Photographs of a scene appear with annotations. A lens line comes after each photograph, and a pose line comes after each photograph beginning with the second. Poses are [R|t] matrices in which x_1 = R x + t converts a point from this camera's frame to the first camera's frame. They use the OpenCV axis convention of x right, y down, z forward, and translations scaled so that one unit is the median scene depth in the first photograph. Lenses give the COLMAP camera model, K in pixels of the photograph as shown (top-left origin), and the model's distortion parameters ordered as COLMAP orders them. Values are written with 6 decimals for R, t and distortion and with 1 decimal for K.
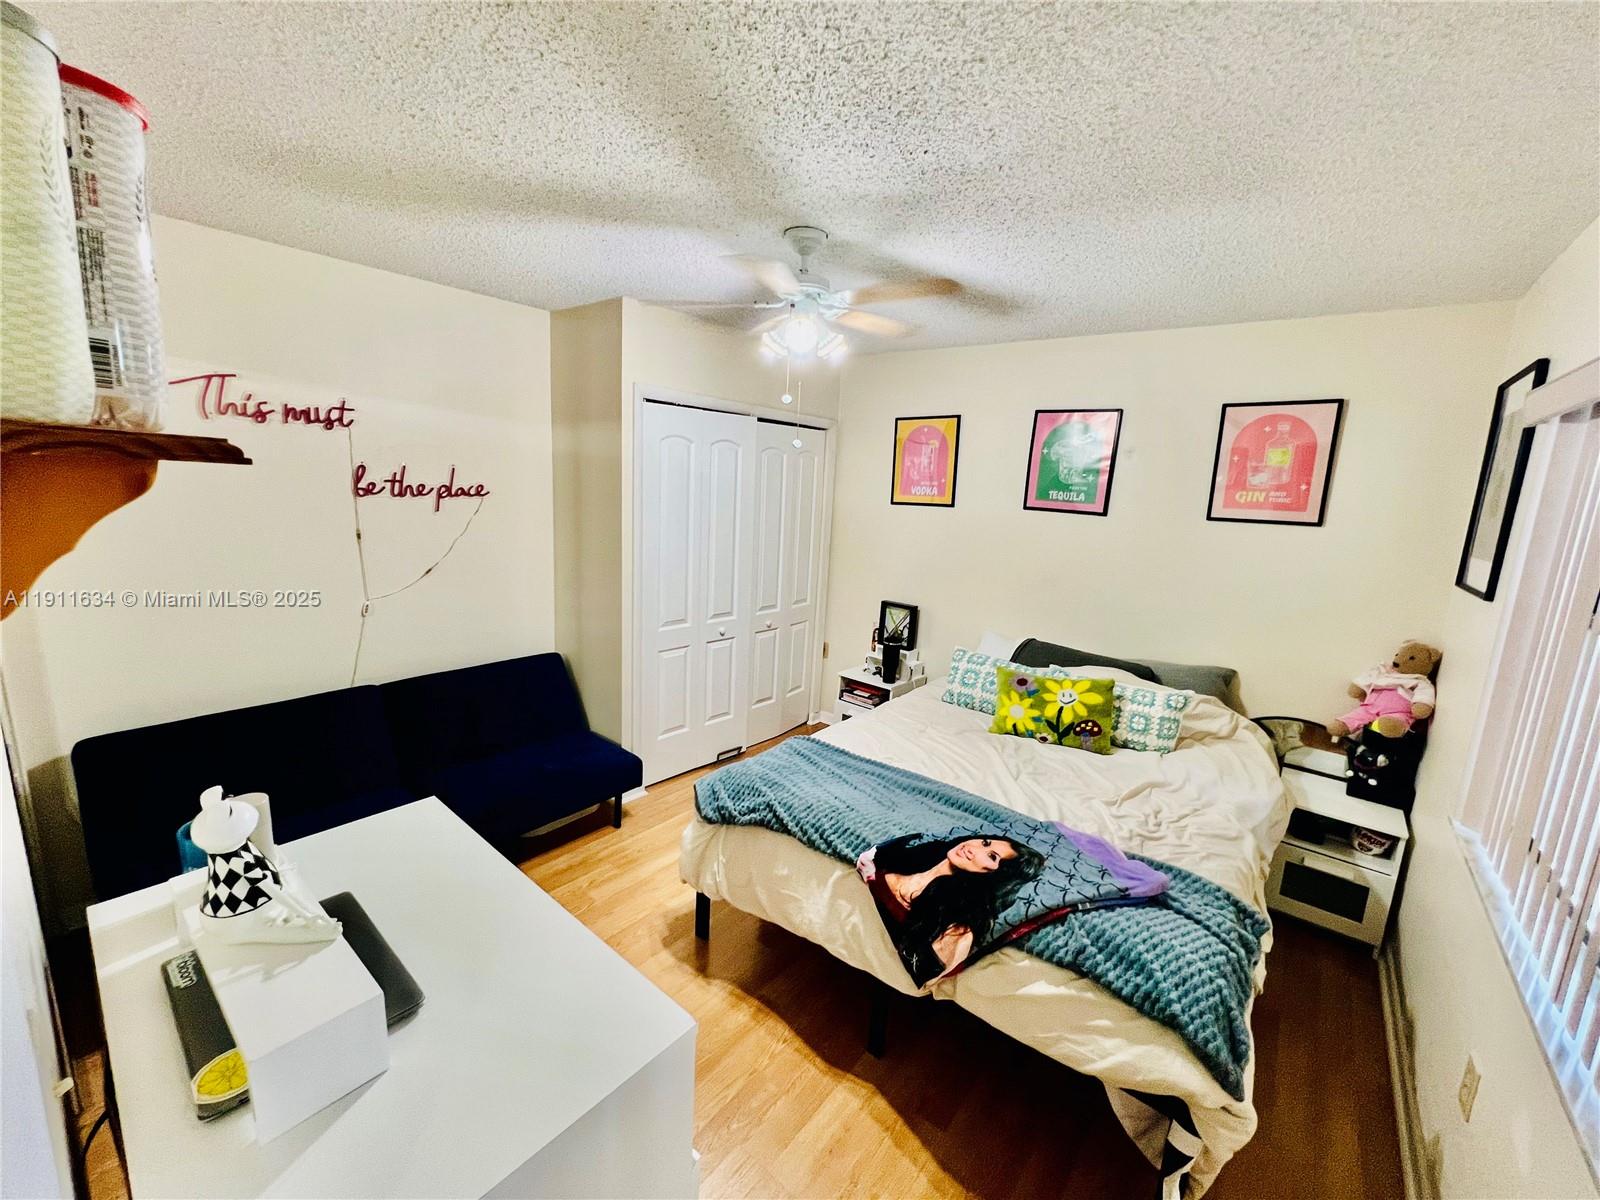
lens RADIAL K [[647.2, 0, 800.0], [0, 647.2, 600.0], [0, 0, 1]] dist [0.000652, 0.000470]
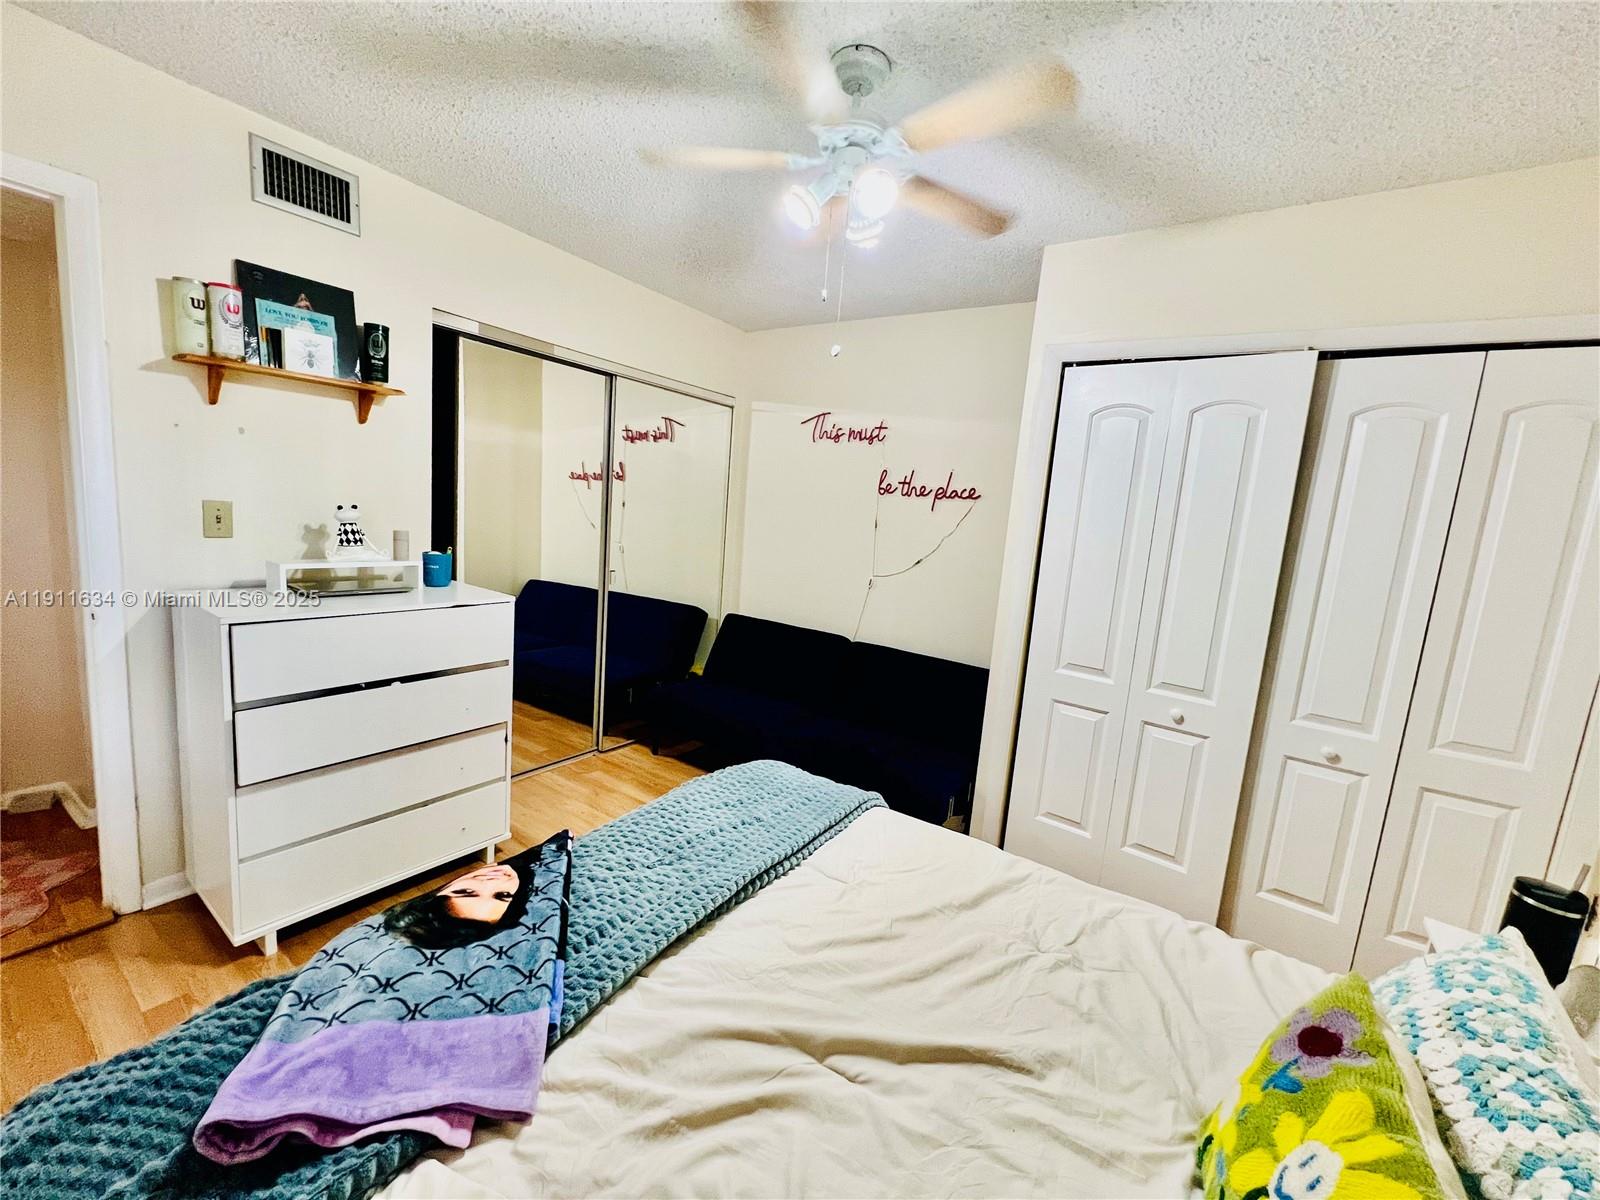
lens RADIAL K [[647.2, 0, 800.0], [0, 647.2, 600.0], [0, 0, 1]] dist [0.000652, 0.000470]
pose [[0.081584, 0.098467, -0.991790, 0.772577], [-0.261655, 0.962319, 0.074018, -0.014585], [0.961707, 0.253468, 0.104275, 0.981286]]
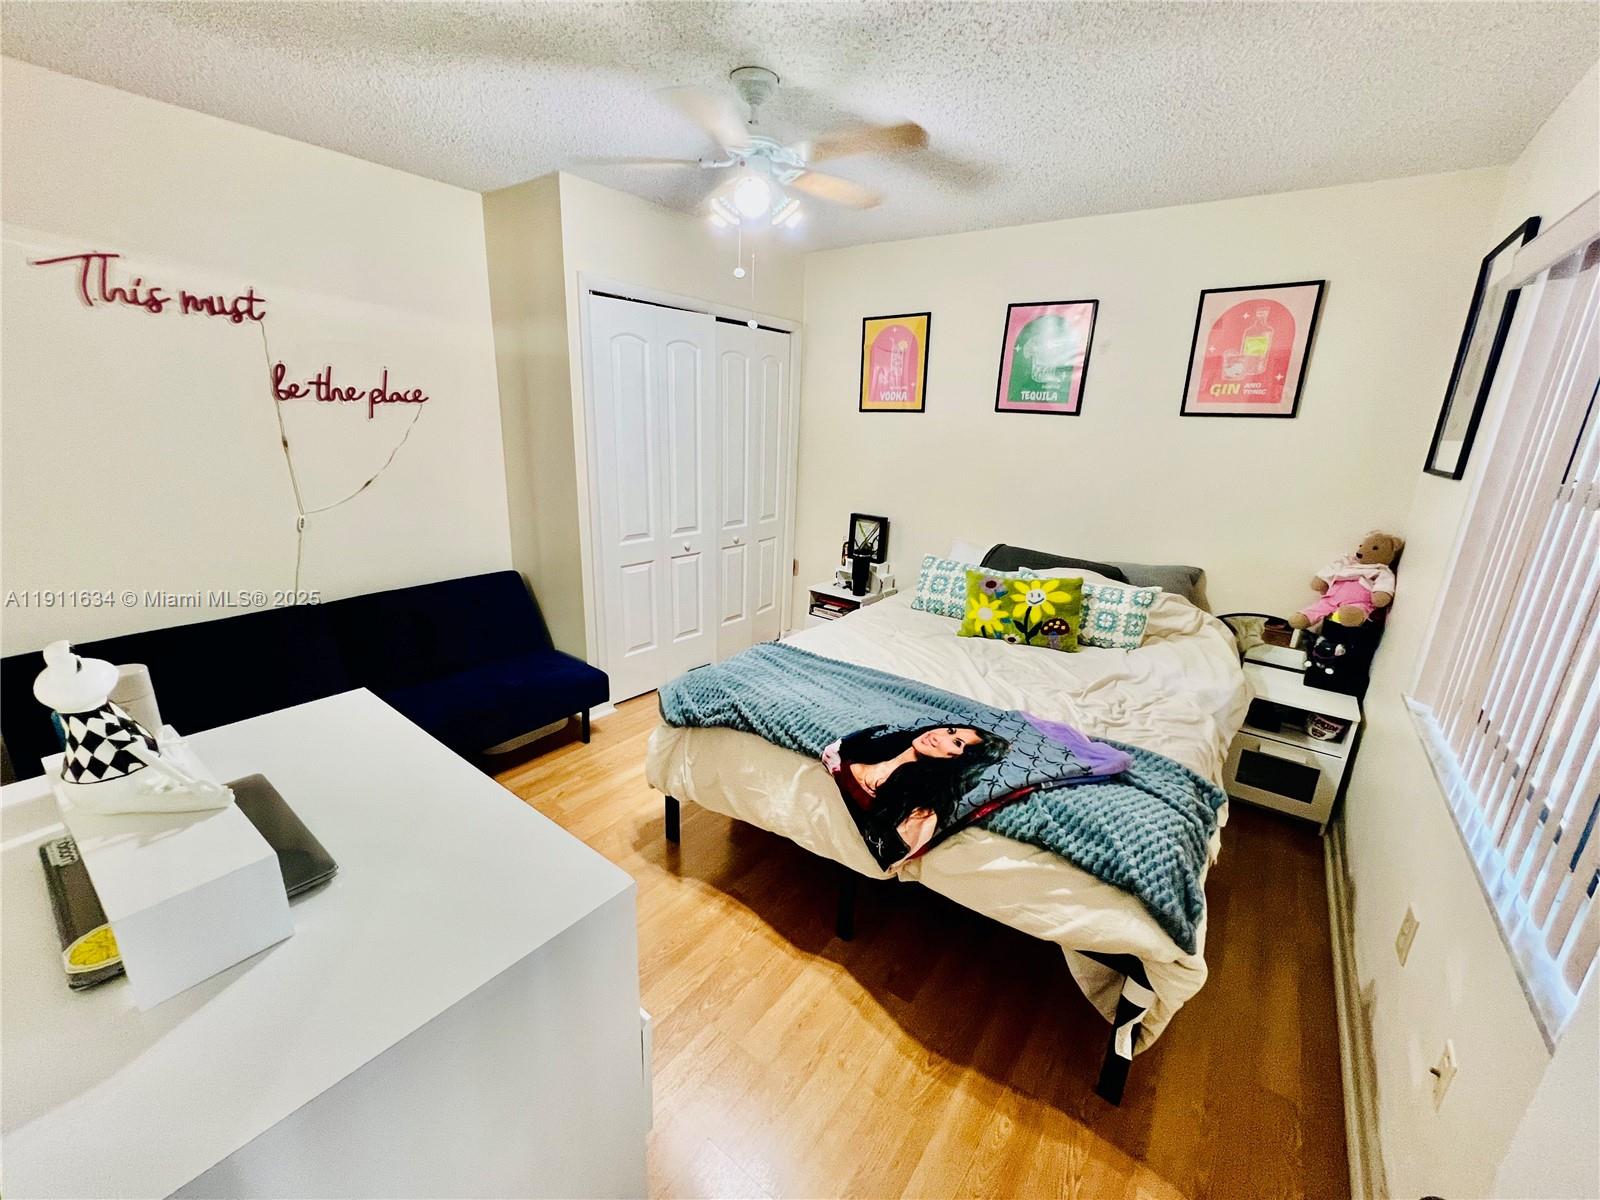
lens RADIAL K [[647.2, 0, 800.0], [0, 647.2, 600.0], [0, 0, 1]] dist [0.000652, 0.000470]
pose [[0.999040, -0.024476, 0.036334, 0.020125], [0.020655, 0.994566, 0.102041, 0.057244], [-0.038634, -0.101192, 0.994116, 0.035361]]
